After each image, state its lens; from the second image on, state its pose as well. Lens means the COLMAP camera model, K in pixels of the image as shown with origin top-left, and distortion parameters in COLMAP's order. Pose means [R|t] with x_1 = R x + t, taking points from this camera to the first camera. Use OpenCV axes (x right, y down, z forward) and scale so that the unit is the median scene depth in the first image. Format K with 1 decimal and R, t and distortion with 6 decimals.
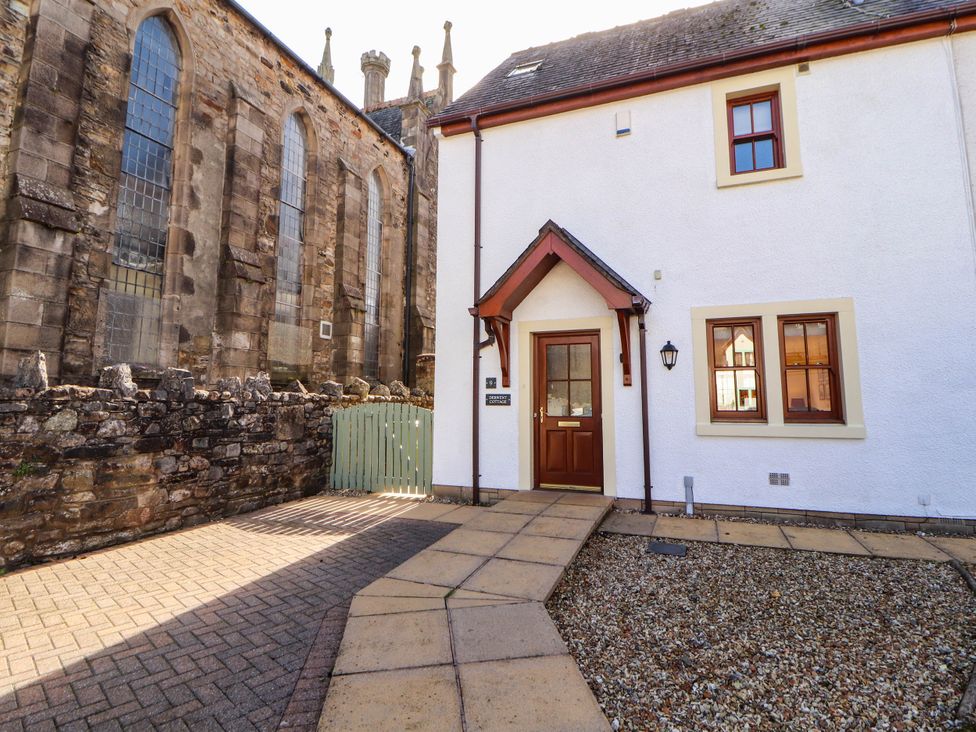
lens RADIAL K [[505.2, 0, 494.5], [0, 505.2, 348.6], [0, 0, 1]] dist [-0.007796, -0.002711]
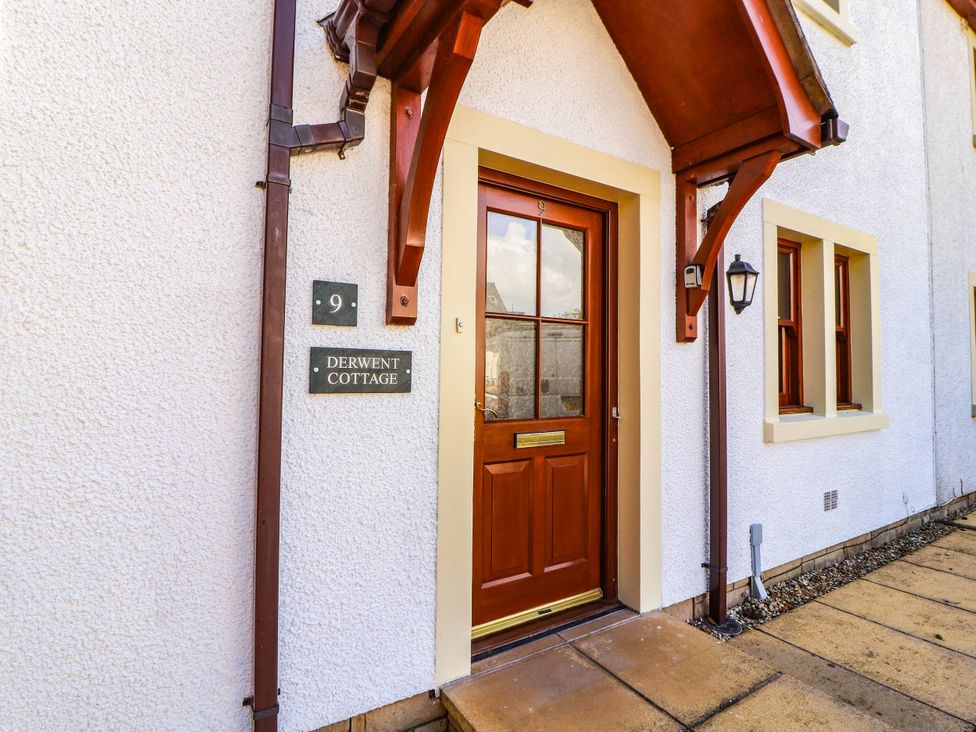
lens RADIAL K [[505.2, 0, 494.5], [0, 505.2, 348.6], [0, 0, 1]] dist [-0.007796, -0.002711]
pose [[0.588973, 0.036787, 0.807315, -0.163373], [-0.100574, 0.994534, 0.028056, 0.076654], [-0.801870, -0.097719, 0.589453, 0.802475]]
